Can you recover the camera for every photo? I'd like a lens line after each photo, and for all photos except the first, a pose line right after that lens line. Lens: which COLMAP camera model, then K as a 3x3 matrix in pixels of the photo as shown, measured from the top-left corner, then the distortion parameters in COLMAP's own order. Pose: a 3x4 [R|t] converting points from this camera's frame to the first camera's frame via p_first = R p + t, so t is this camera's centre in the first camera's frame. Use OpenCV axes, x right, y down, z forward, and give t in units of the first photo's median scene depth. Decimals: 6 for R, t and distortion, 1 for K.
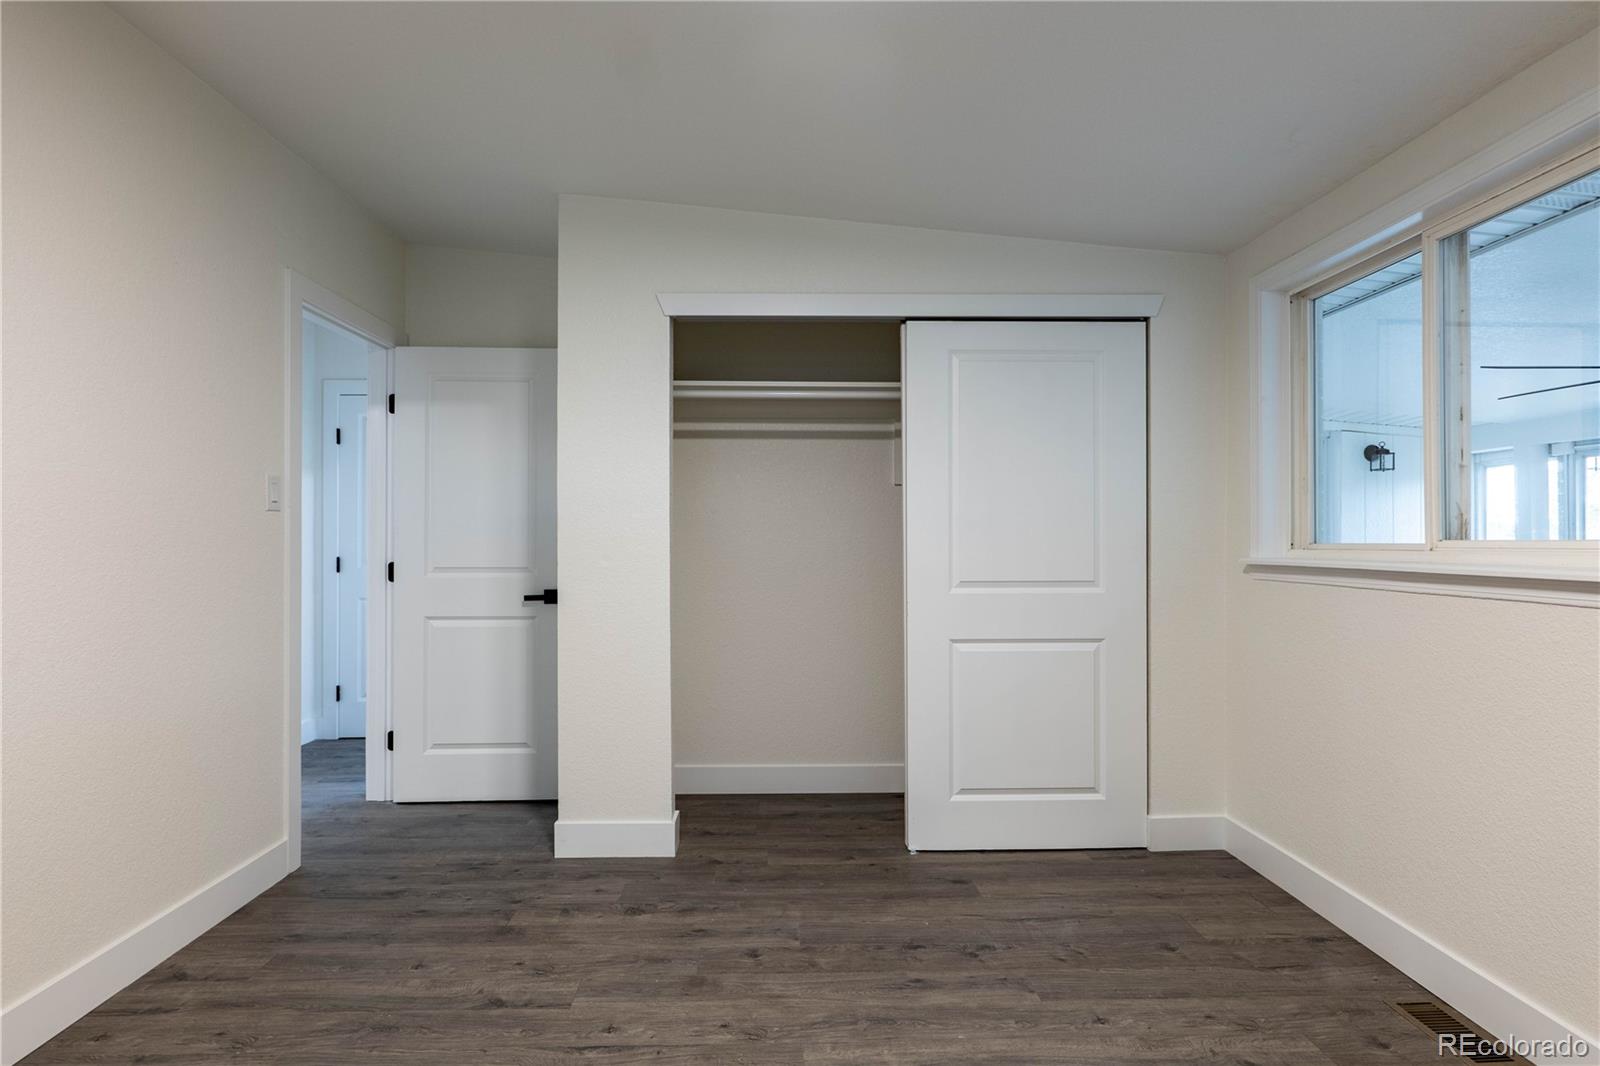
lens RADIAL K [[821.1, 0, 796.3], [0, 821.1, 539.6], [0, 0, 1]] dist [-0.002735, -0.000358]
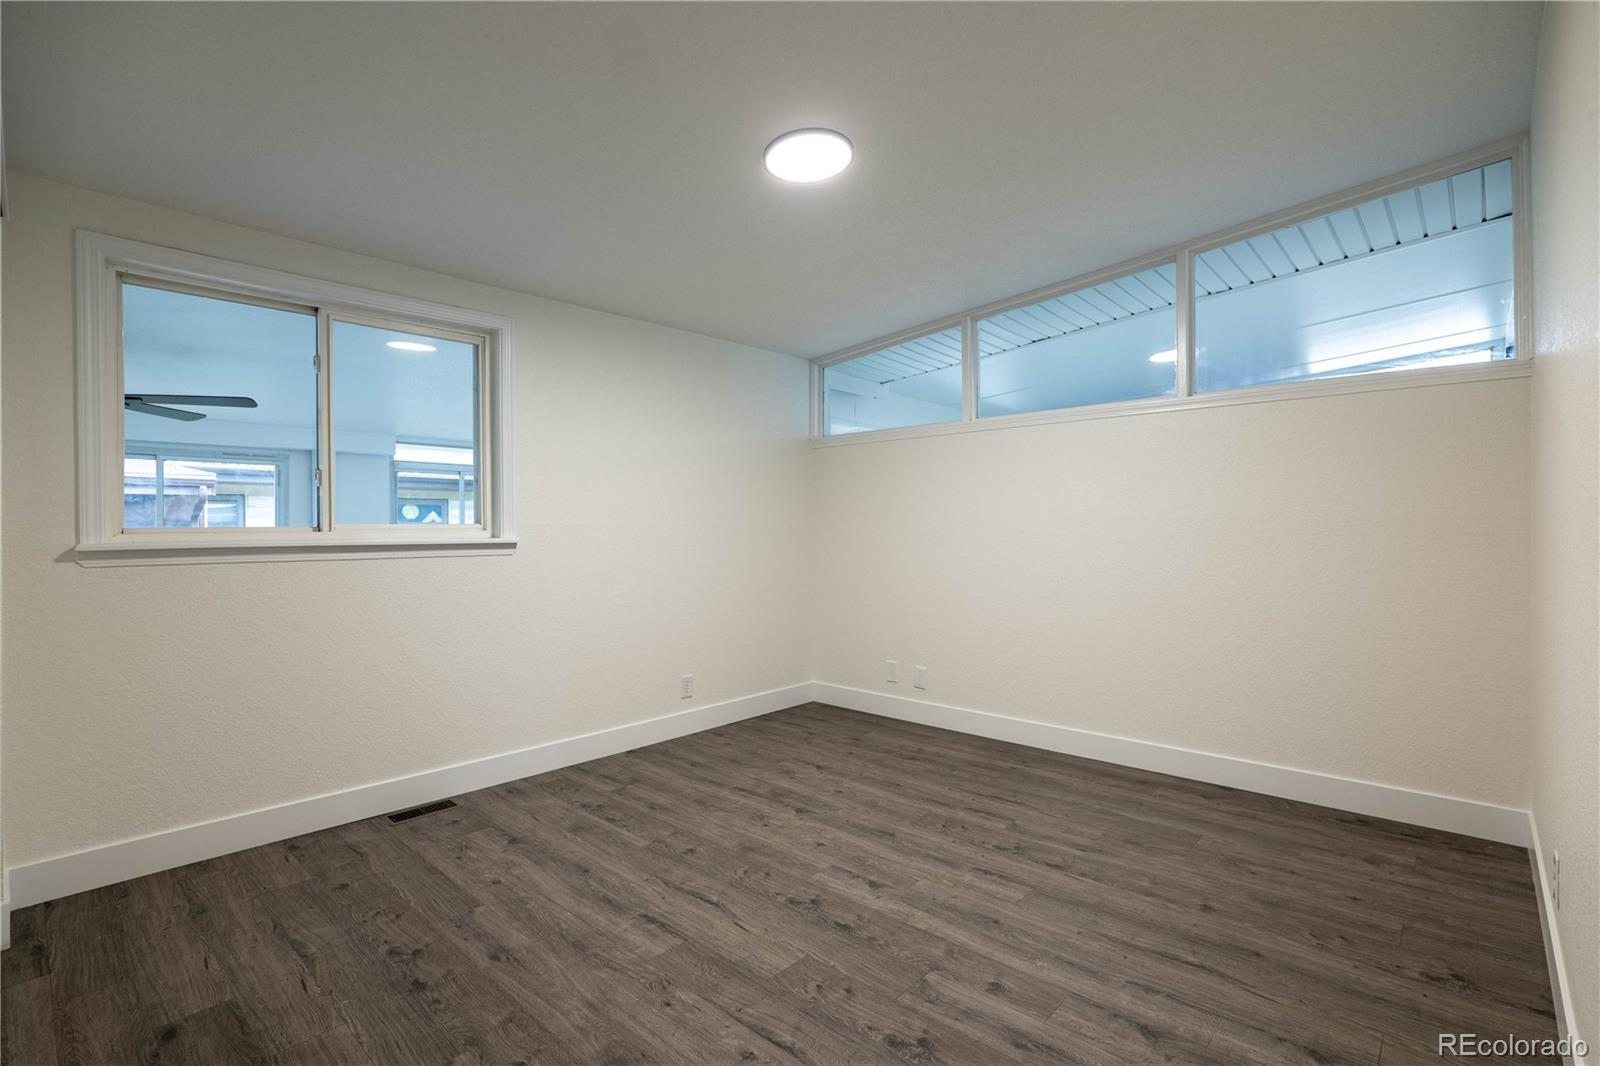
lens RADIAL K [[763.7, 0, 792.4], [0, 763.7, 529.3], [0, 0, 1]] dist [-0.010759, 0.000155]
pose [[-0.710431, 0.008126, 0.703720, -0.757744], [0.008194, 0.999961, -0.003274, 0.020495], [-0.703719, 0.003440, -0.710470, 1.382388]]
